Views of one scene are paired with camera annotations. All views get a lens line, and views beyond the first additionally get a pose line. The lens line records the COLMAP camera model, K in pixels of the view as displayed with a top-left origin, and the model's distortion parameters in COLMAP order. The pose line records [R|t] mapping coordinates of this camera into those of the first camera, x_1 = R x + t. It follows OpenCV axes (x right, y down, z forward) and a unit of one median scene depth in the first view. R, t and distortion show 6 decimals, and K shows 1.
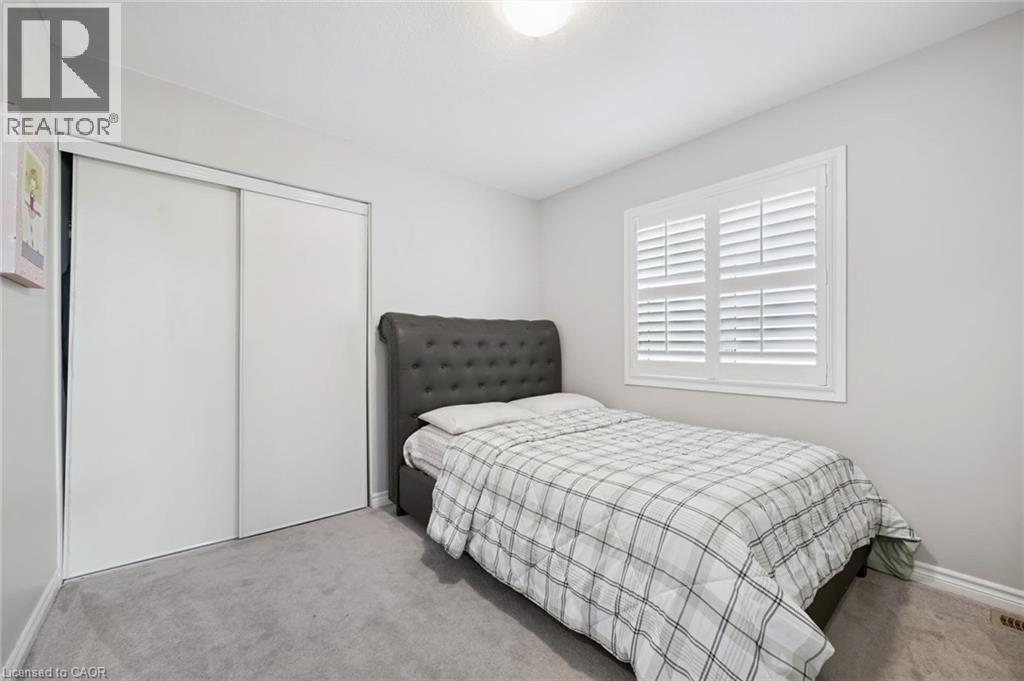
lens RADIAL K [[402.1, 0, 515.2], [0, 402.1, 344.5], [0, 0, 1]] dist [-0.001020, 0.000017]
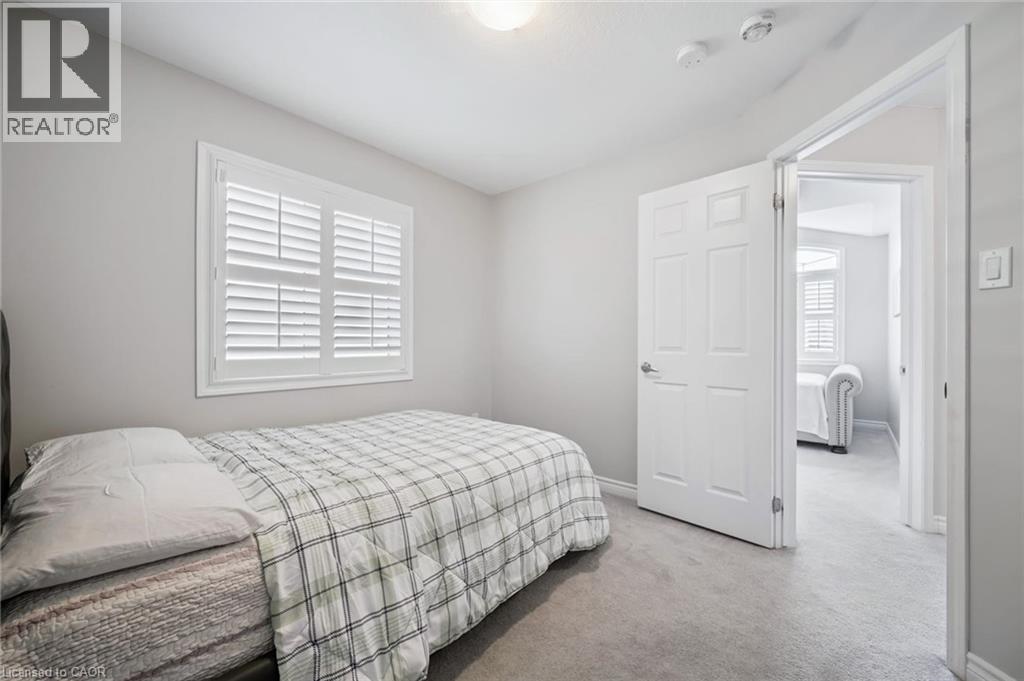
lens RADIAL K [[423.1, 0, 496.2], [0, 423.1, 337.7], [0, 0, 1]] dist [0.001251, -0.000026]
pose [[-0.157610, 0.010025, 0.987451, -0.685503], [-0.009883, 0.999882, -0.011729, 0.003615], [-0.987452, -0.011608, -0.157492, 0.827008]]
